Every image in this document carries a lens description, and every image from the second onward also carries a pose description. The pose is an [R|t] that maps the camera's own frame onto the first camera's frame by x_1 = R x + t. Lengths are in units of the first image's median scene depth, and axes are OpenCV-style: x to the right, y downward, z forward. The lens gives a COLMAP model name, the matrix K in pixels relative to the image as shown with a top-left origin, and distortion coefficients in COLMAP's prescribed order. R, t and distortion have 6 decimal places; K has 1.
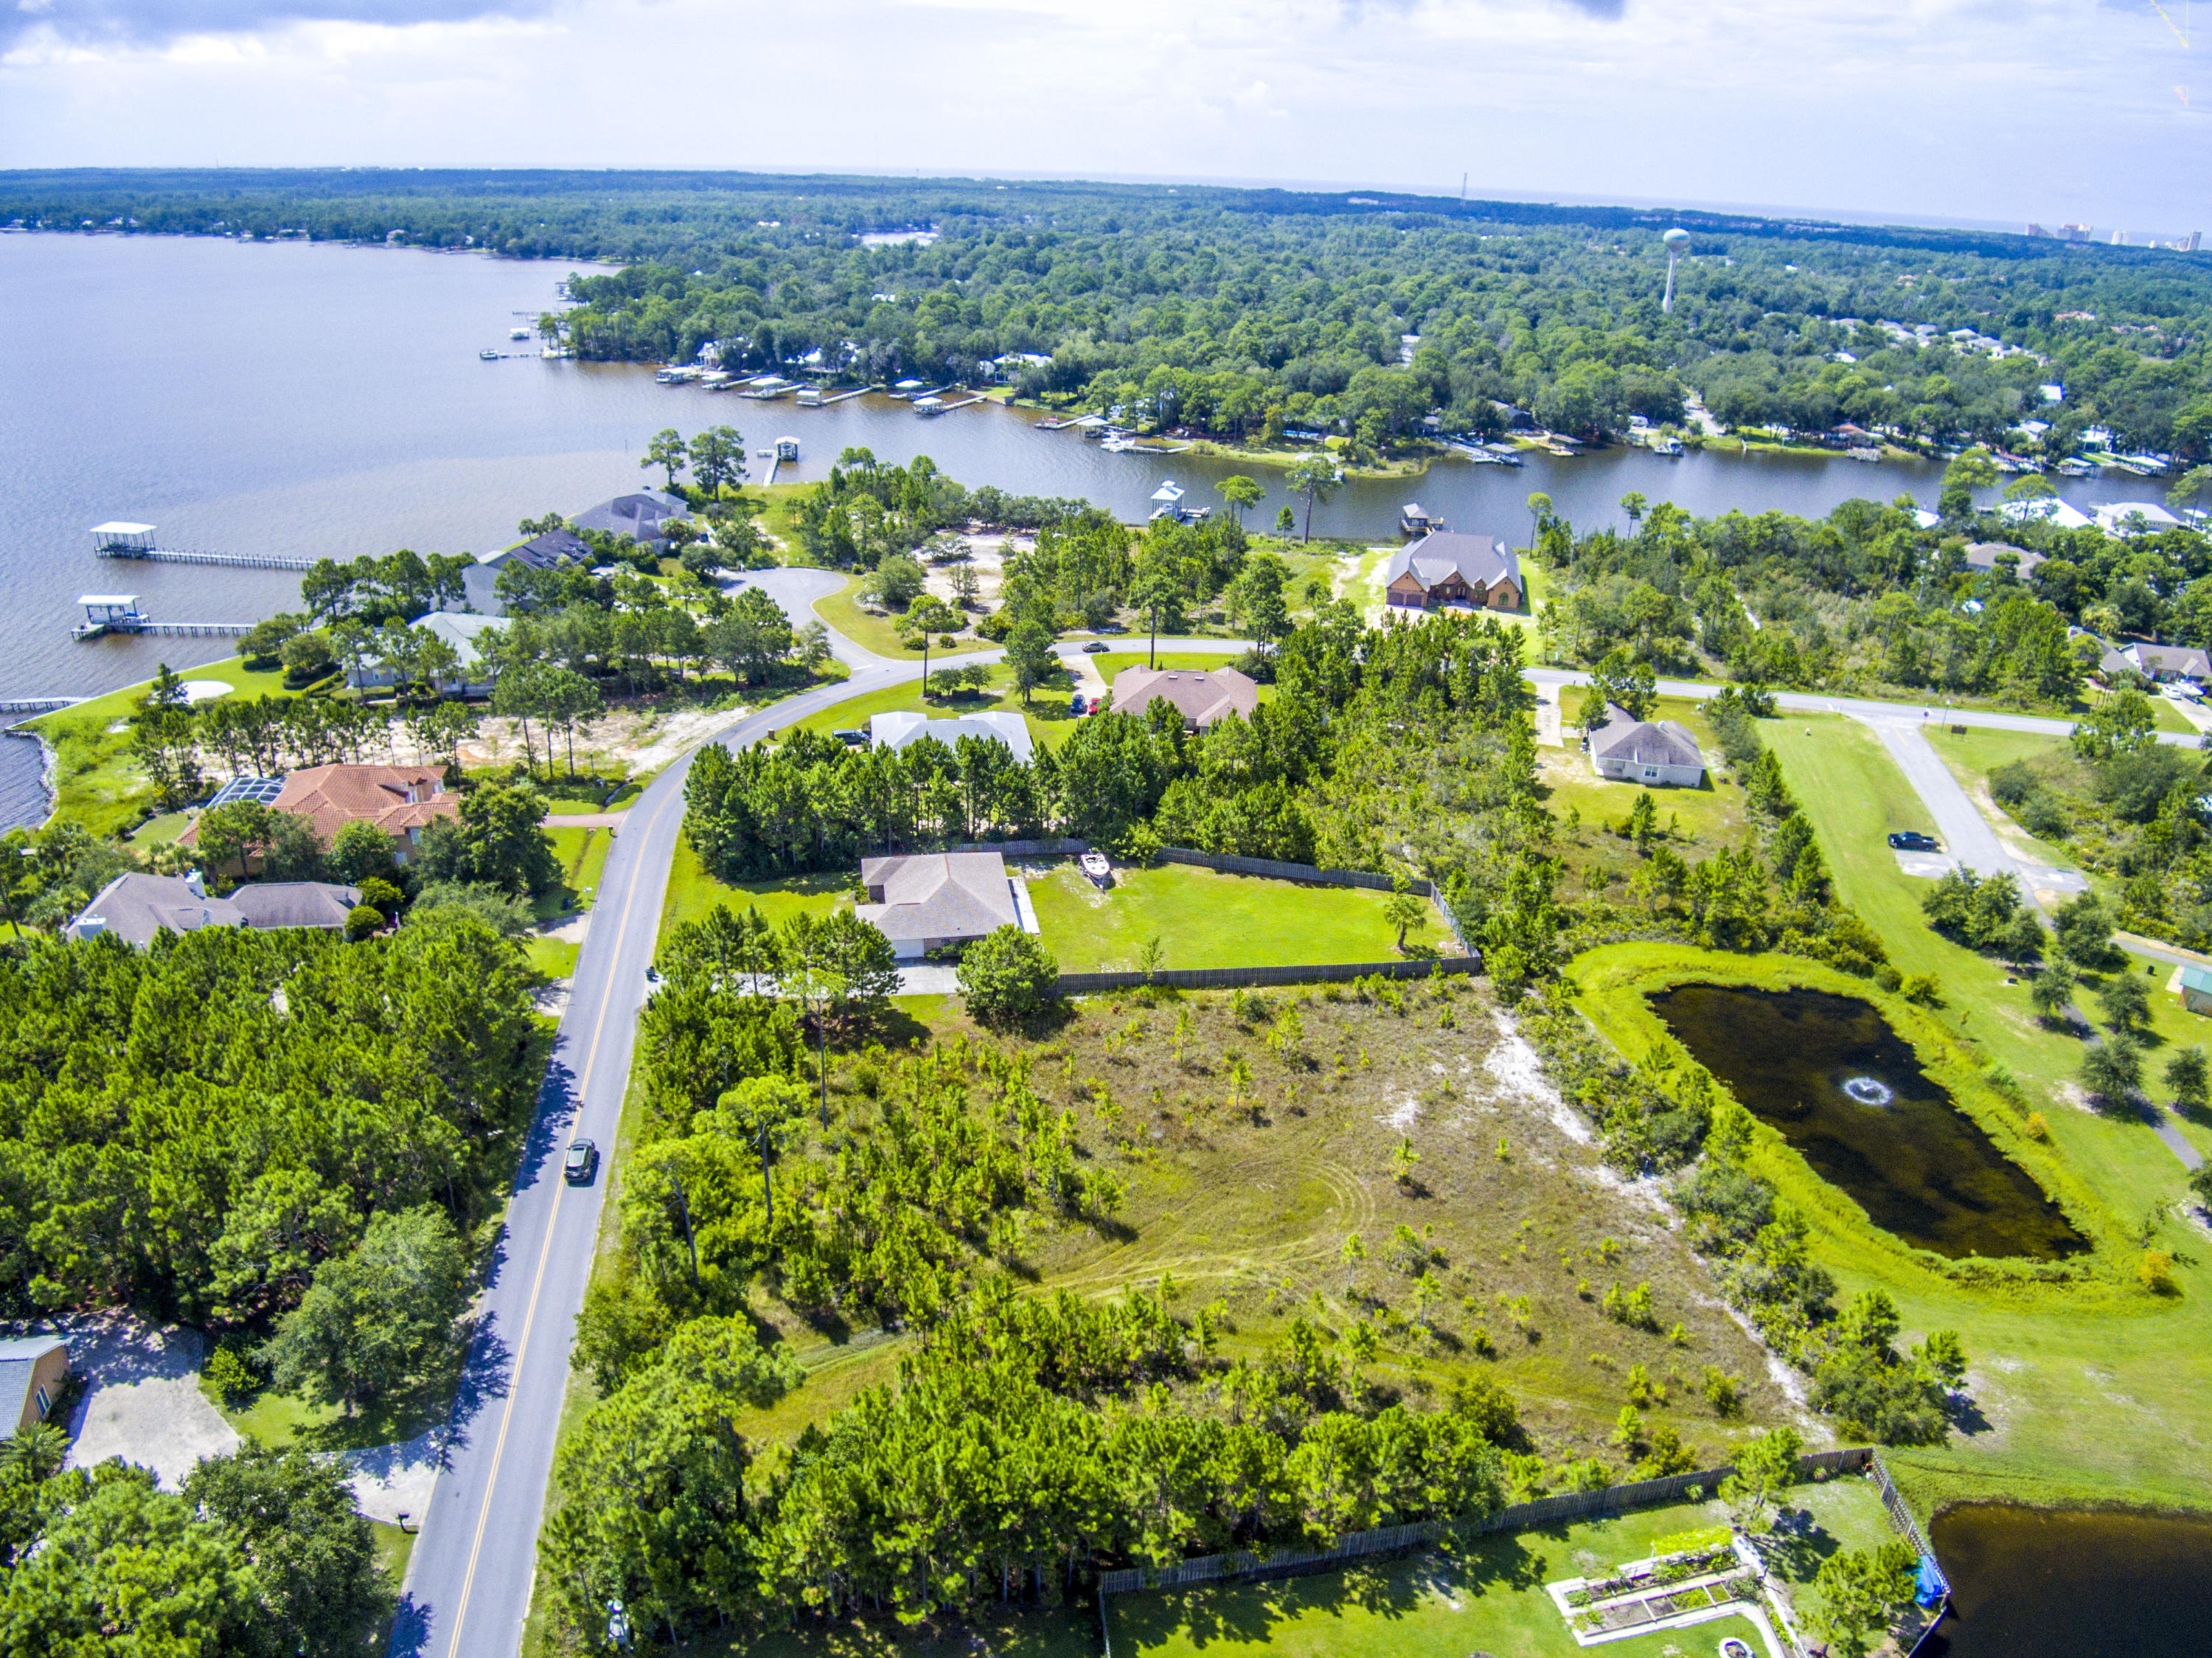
lens RADIAL K [[1510.9, 0, 1121.9], [0, 1510.9, 794.6], [0, 0, 1]] dist [-0.089793, 0.016300]
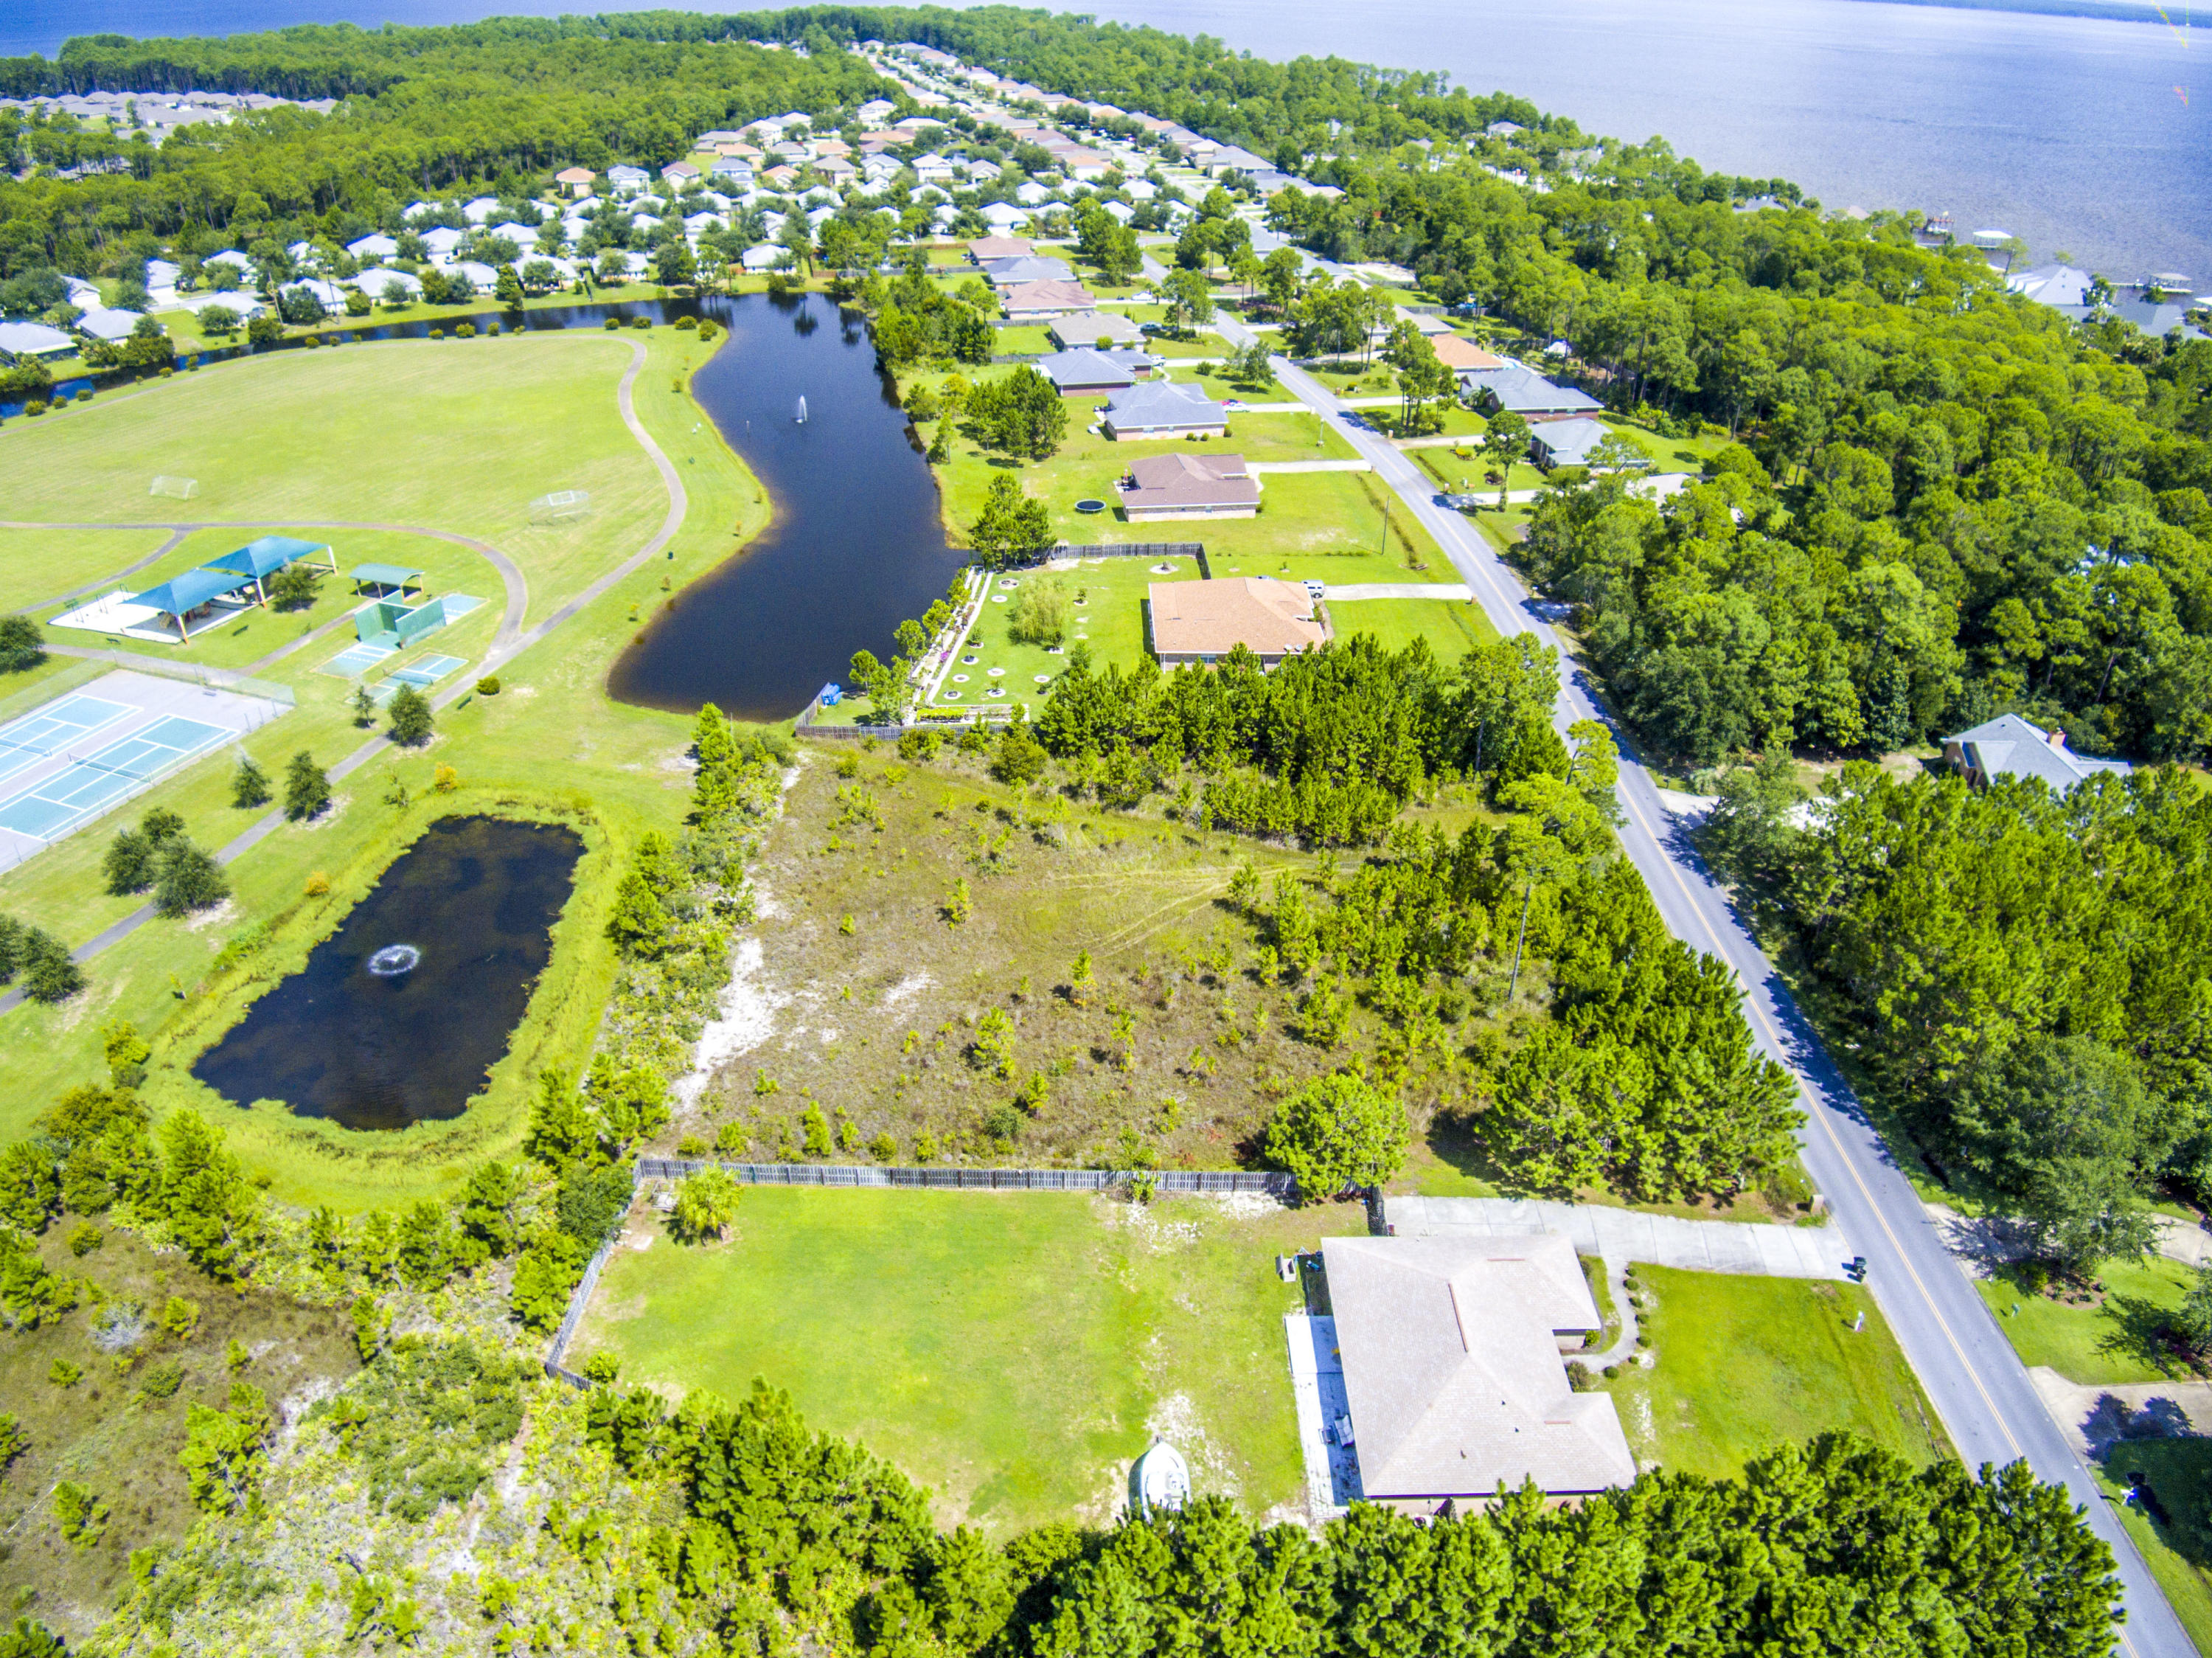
lens RADIAL K [[1510.9, 0, 1121.9], [0, 1510.9, 794.6], [0, 0, 1]] dist [-0.089793, 0.016300]
pose [[-0.985609, -0.122961, 0.115996, -0.039494], [0.018675, 0.602799, 0.797675, -0.594314], [-0.168005, 0.788362, -0.591828, 1.391072]]
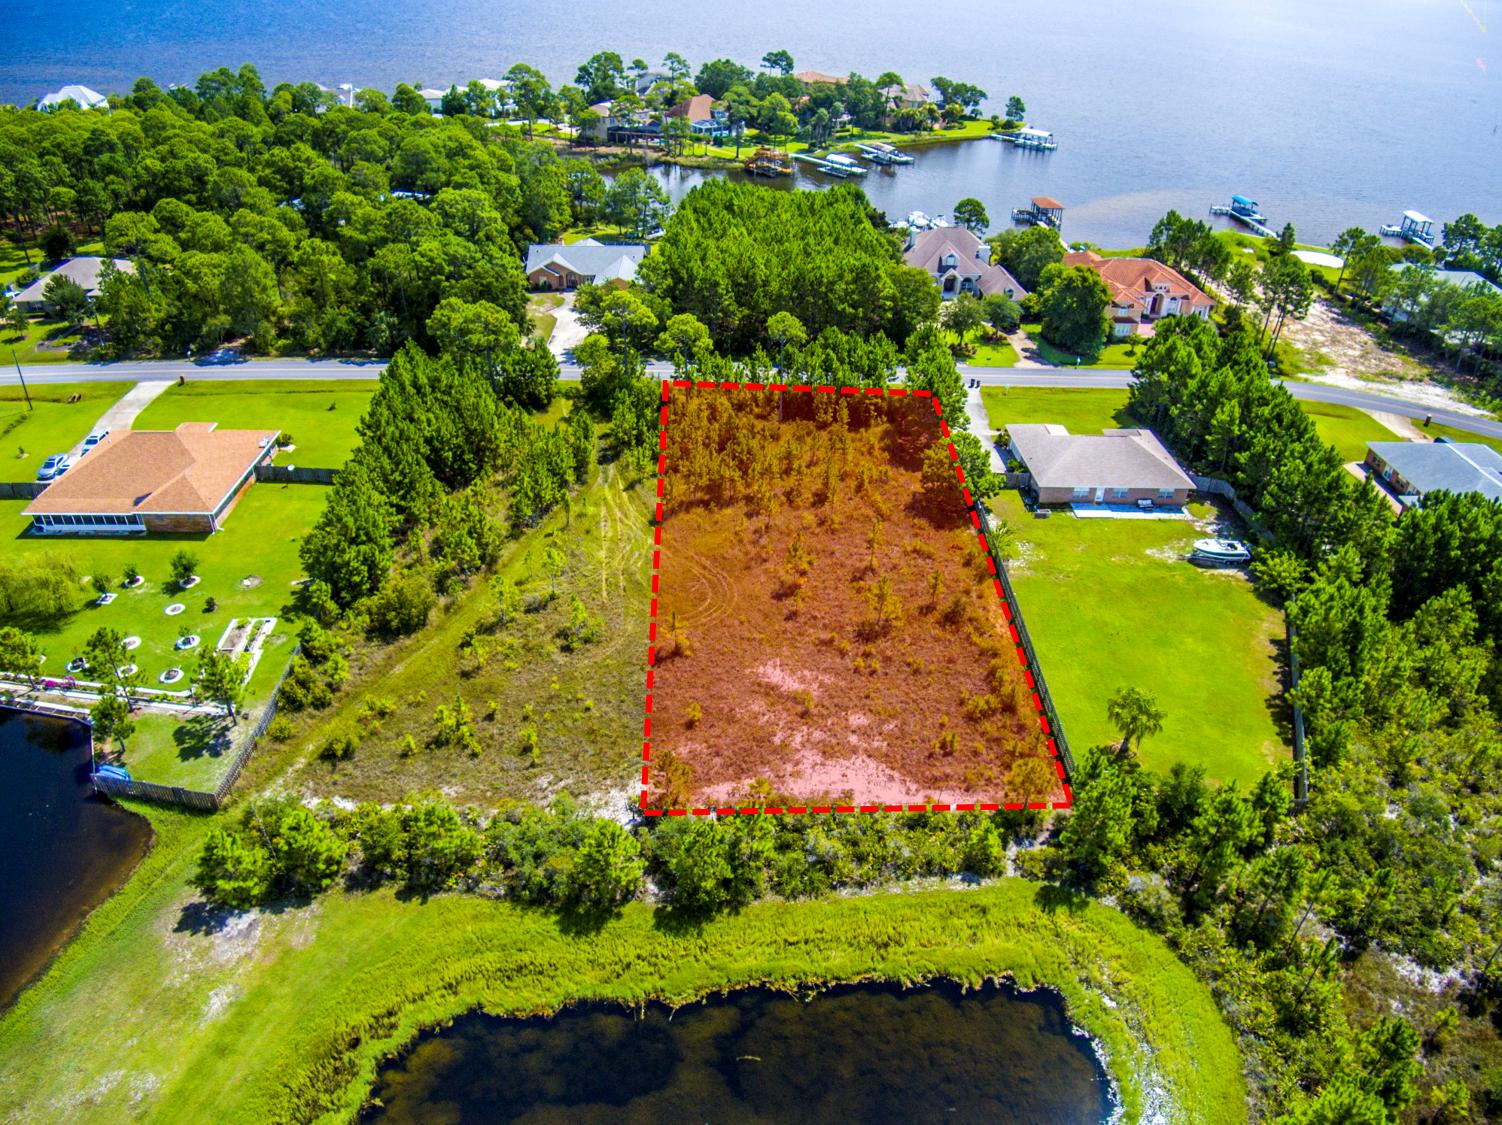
lens RADIAL K [[1025.8, 0, 761.8], [0, 1025.8, 539.2], [0, 0, 1]] dist [-0.089793, 0.016300]
pose [[-0.143446, 0.485598, -0.862333, 0.716707], [-0.416552, 0.760775, 0.497701, -0.193068], [0.897724, 0.430600, 0.093146, 0.850764]]
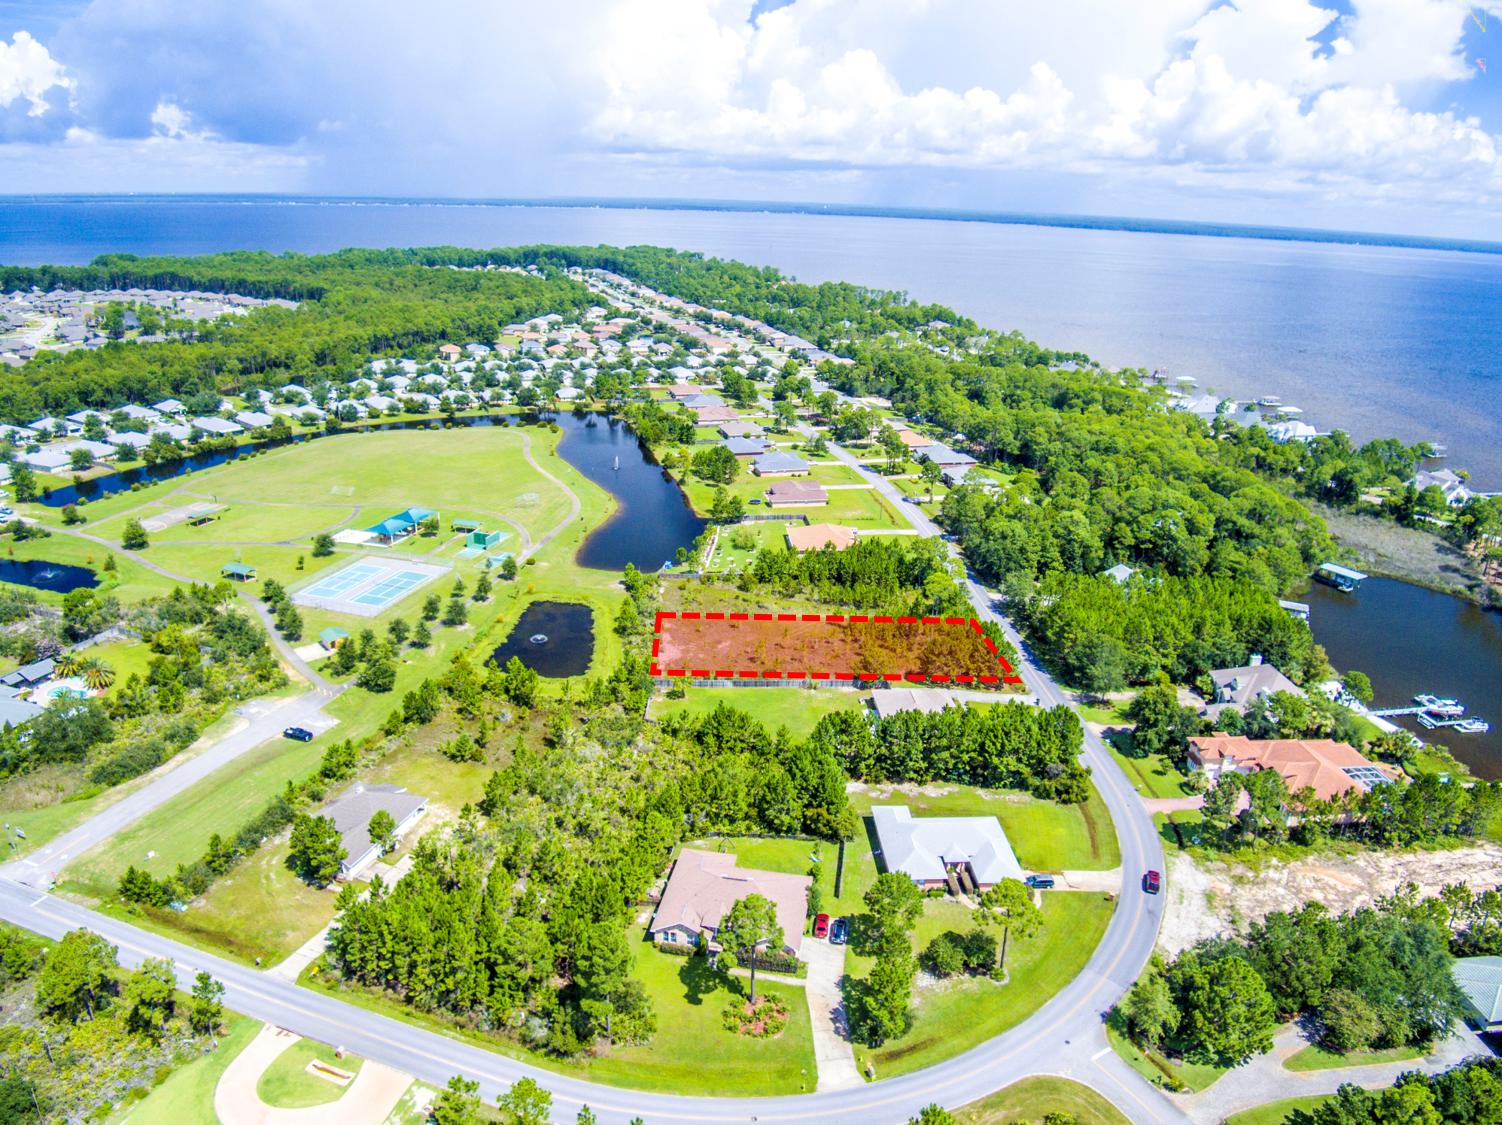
lens RADIAL K [[1020.0, 0, 761.3], [0, 1020.0, 546.5], [0, 0, 1]] dist [-0.088029, 0.017069]
pose [[-0.992160, -0.094161, 0.082176, -0.015064], [-0.015056, 0.742797, 0.669348, -1.125020], [-0.124066, 0.662863, -0.738391, 2.165122]]
